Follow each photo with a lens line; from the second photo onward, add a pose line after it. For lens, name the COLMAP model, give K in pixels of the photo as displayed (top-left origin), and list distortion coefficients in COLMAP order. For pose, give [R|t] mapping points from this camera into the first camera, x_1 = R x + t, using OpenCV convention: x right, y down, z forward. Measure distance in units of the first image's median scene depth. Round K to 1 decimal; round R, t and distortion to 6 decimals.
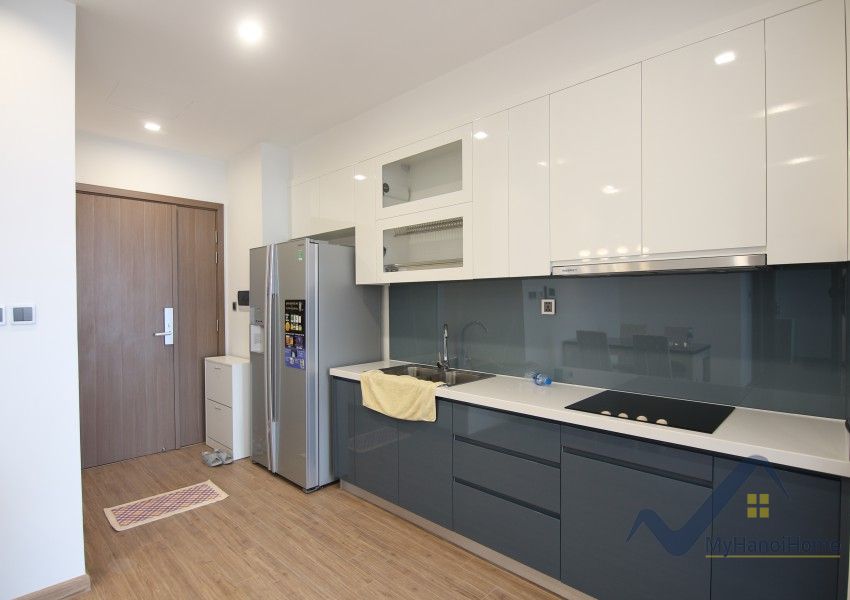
lens RADIAL K [[438.2, 0, 427.2], [0, 438.2, 307.0], [0, 0, 1]] dist [0.000372, -0.000415]
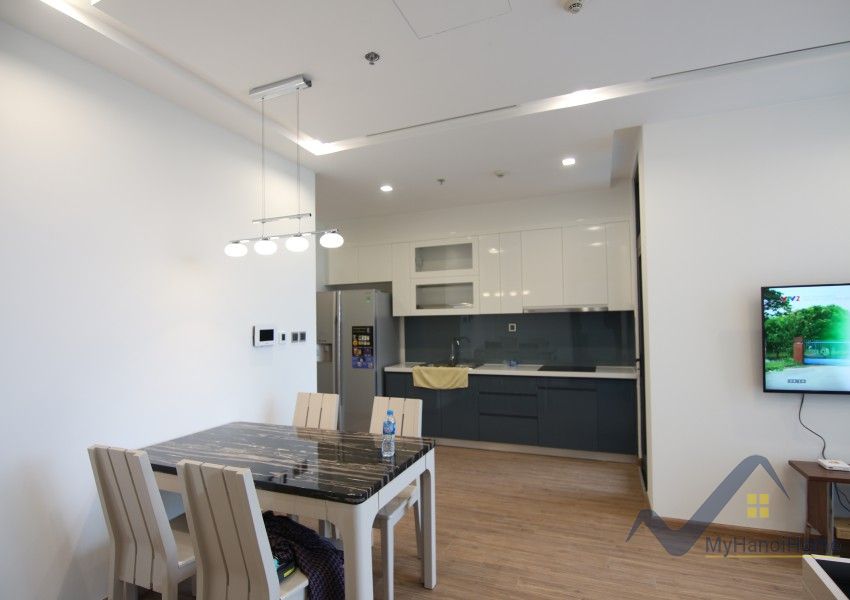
lens RADIAL K [[438.2, 0, 427.2], [0, 438.2, 307.0], [0, 0, 1]] dist [0.000372, -0.000415]
pose [[0.927545, -0.000119, 0.373711, -0.689278], [0.019540, 0.998647, -0.048182, -0.004360], [-0.373200, 0.051993, 0.926293, -0.598550]]
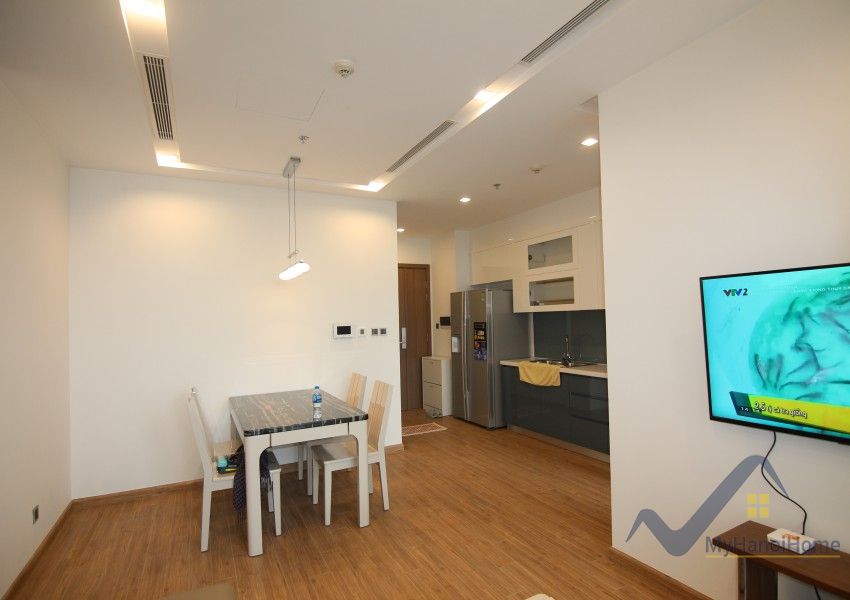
lens RADIAL K [[438.2, 0, 427.2], [0, 438.2, 307.0], [0, 0, 1]] dist [0.000372, -0.000415]
pose [[0.947537, -0.026415, -0.318552, 0.068466], [0.014205, 0.999075, -0.040595, -0.009042], [0.319329, 0.033940, 0.947036, -0.780900]]
